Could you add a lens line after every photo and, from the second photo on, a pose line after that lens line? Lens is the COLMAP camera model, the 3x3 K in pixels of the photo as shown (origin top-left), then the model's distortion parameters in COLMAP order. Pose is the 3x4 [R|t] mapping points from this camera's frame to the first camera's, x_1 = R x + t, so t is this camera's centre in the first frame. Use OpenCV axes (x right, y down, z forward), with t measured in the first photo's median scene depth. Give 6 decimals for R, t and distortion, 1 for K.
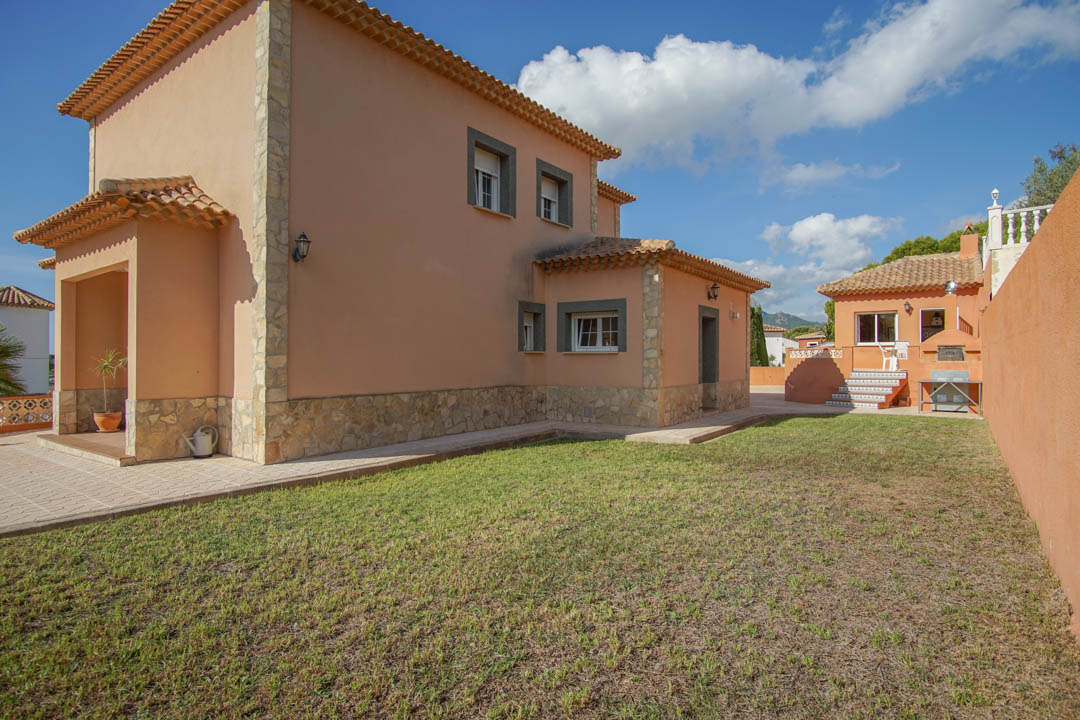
lens RADIAL K [[580.2, 0, 540.4], [0, 580.2, 359.8], [0, 0, 1]] dist [-0.020672, 0.001531]
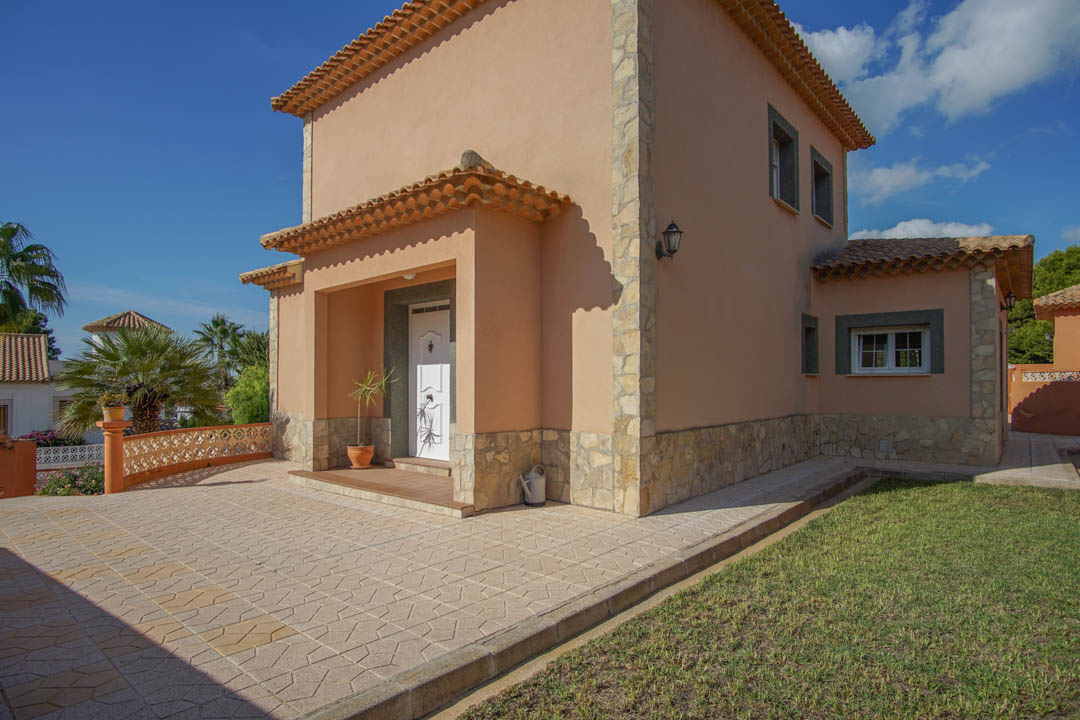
lens RADIAL K [[580.2, 0, 523.3], [0, 580.2, 379.9], [0, 0, 1]] dist [-0.020672, 0.001531]
pose [[0.996434, -0.001828, -0.084351, -0.511734], [0.001076, 0.999959, -0.008963, 0.002737], [0.084364, 0.008840, 0.996396, 0.185288]]
